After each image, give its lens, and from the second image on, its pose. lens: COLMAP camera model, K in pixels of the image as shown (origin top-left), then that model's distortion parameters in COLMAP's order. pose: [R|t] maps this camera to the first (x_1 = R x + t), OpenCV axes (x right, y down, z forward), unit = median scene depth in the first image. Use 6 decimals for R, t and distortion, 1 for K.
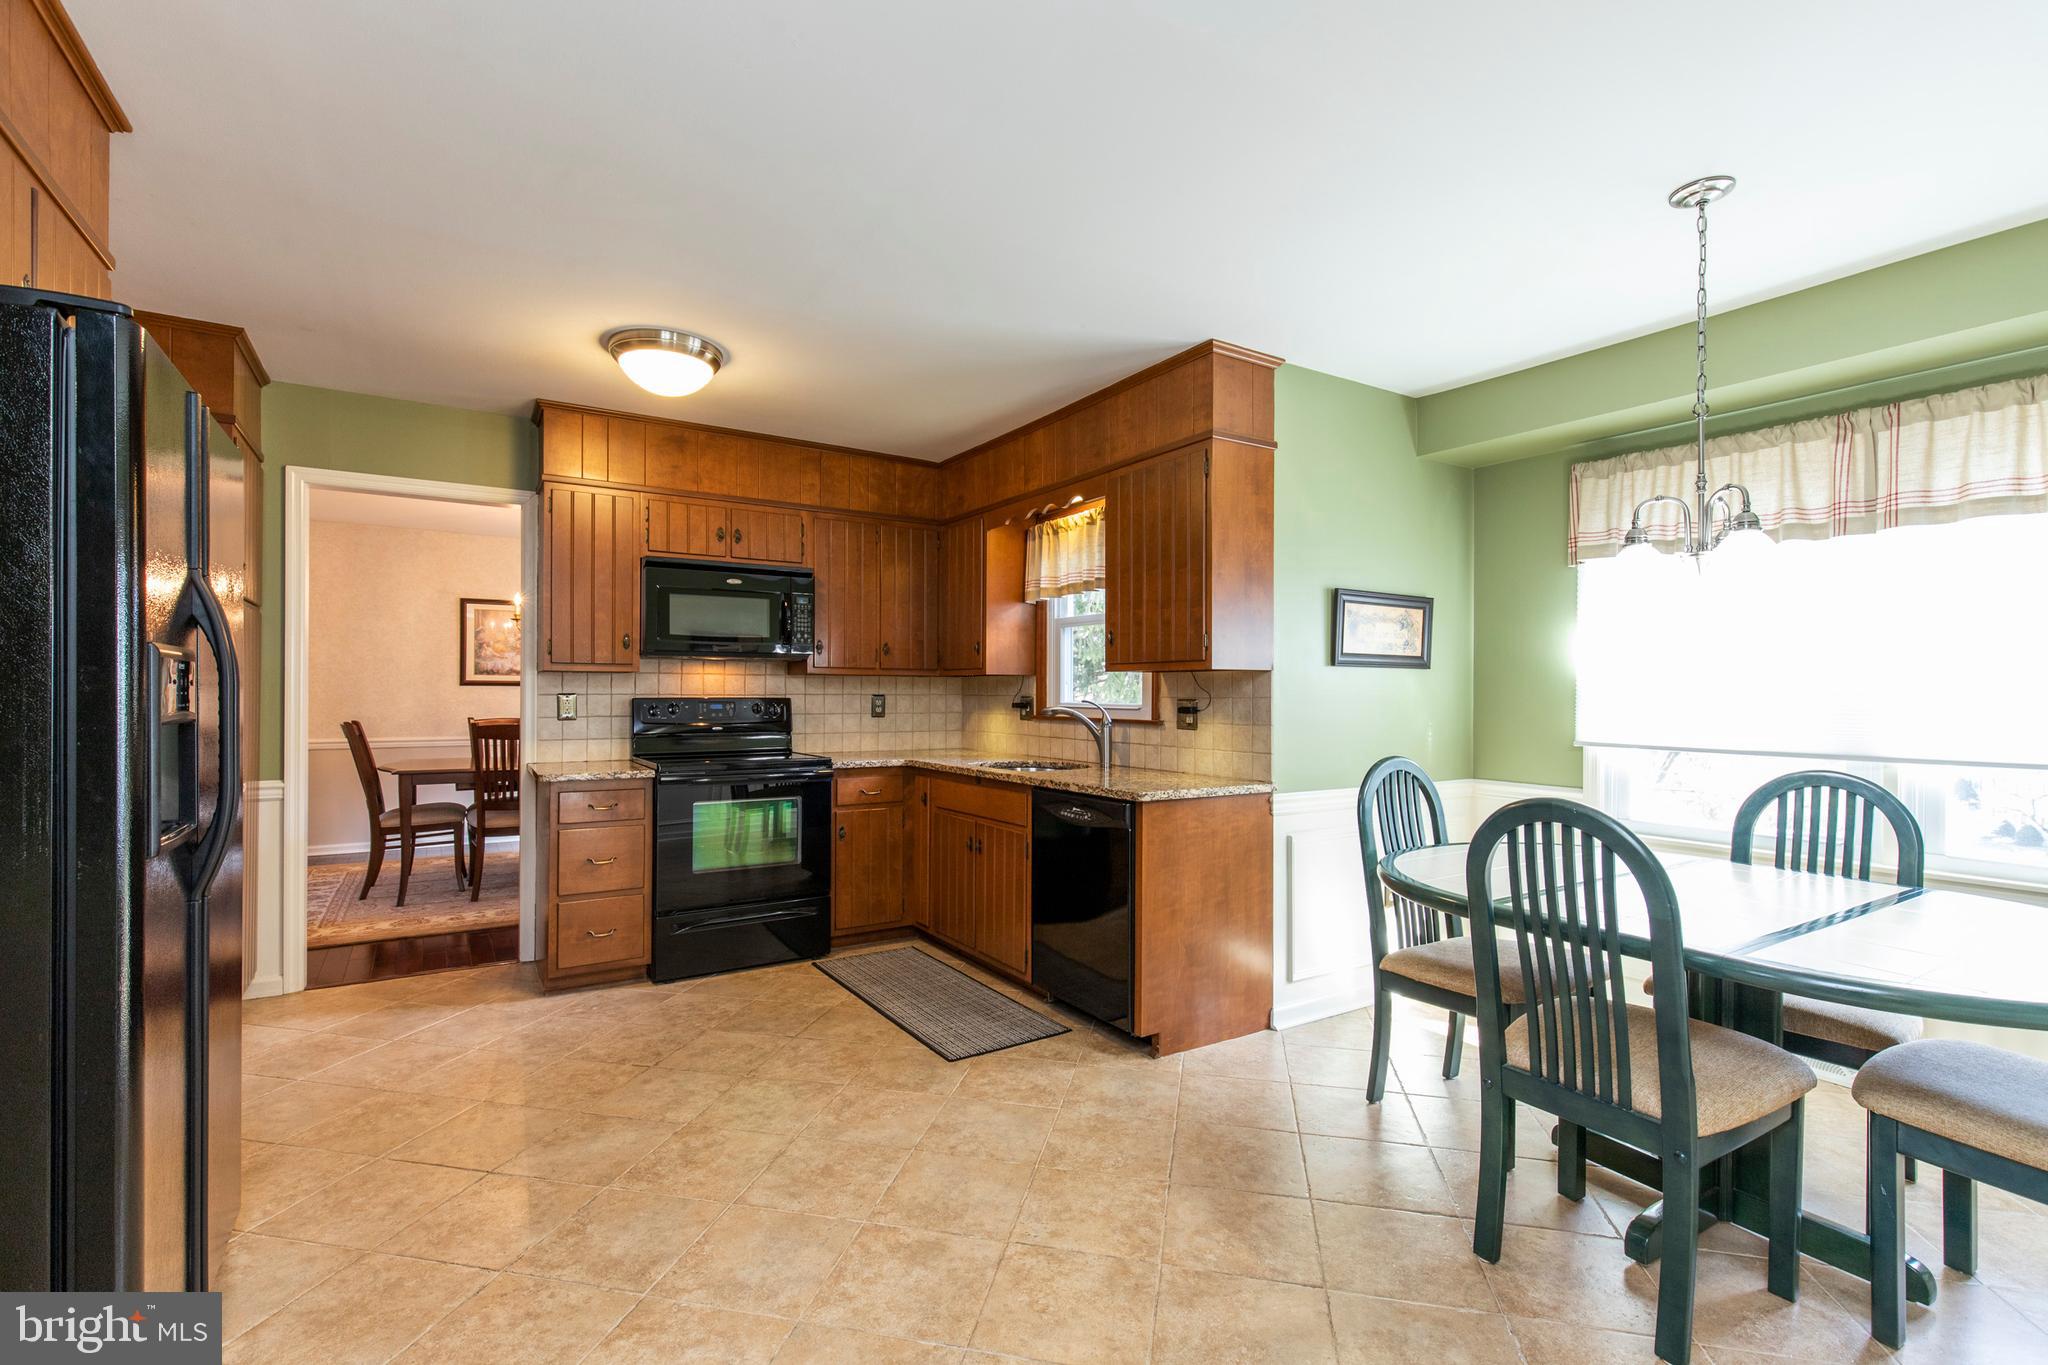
lens RADIAL K [[925.5, 0, 1054.7], [0, 925.5, 690.5], [0, 0, 1]] dist [0.001756, 0.000109]
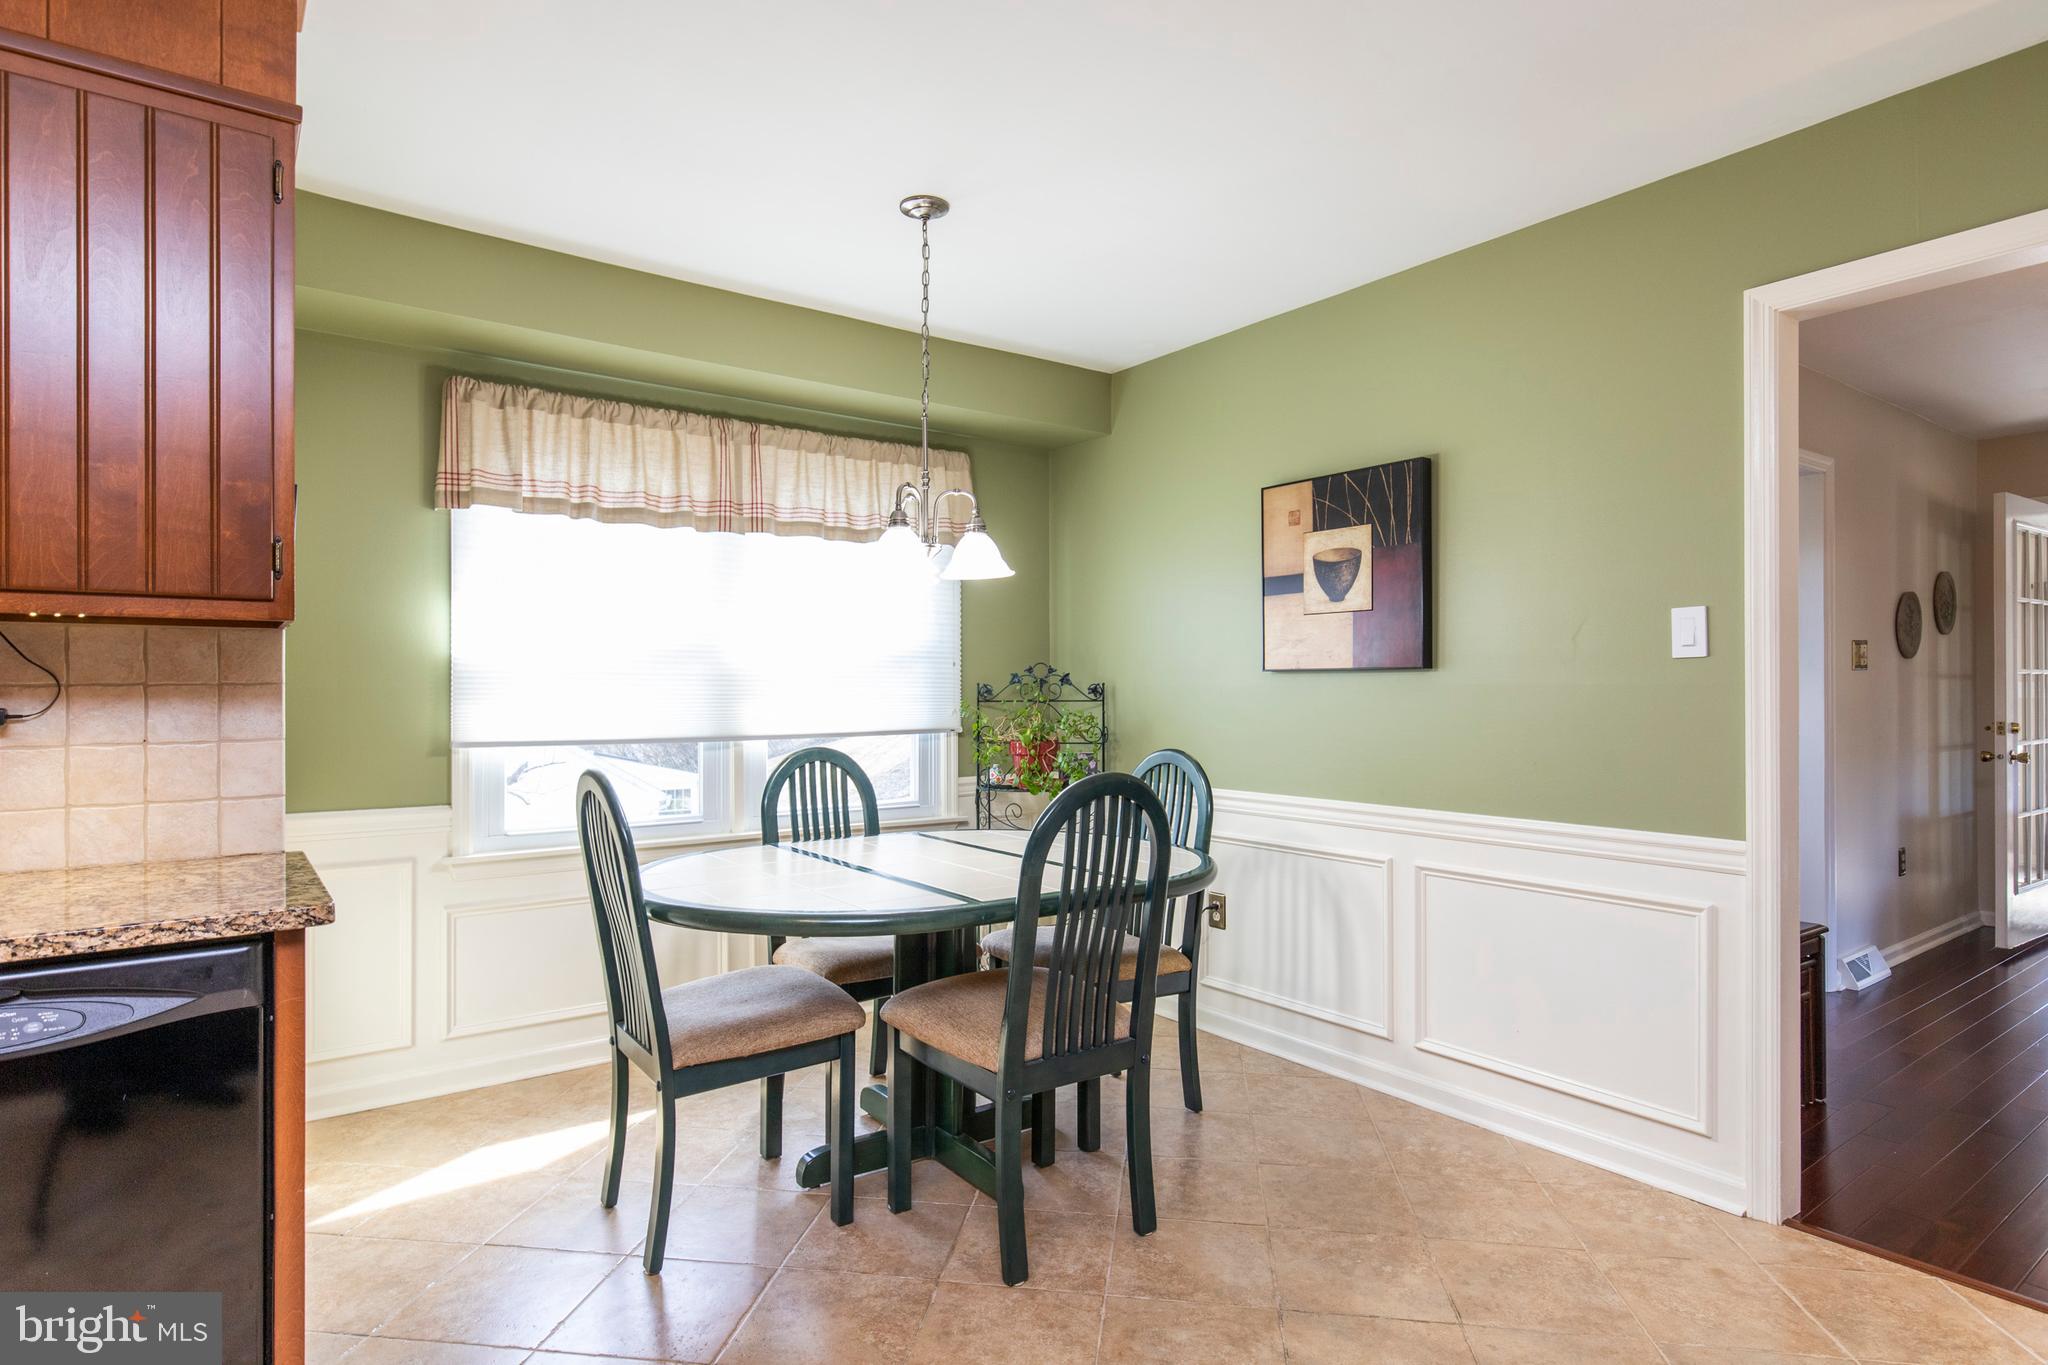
lens RADIAL K [[1072.6, 0, 1024.0], [0, 1072.6, 682.5], [0, 0, 1]] dist [-0.000184, 0.000141]
pose [[-0.050609, -0.004507, 0.998708, -0.454421], [-0.000585, 0.999990, 0.004483, 0.002087], [-0.998718, -0.000358, -0.050611, 0.790174]]
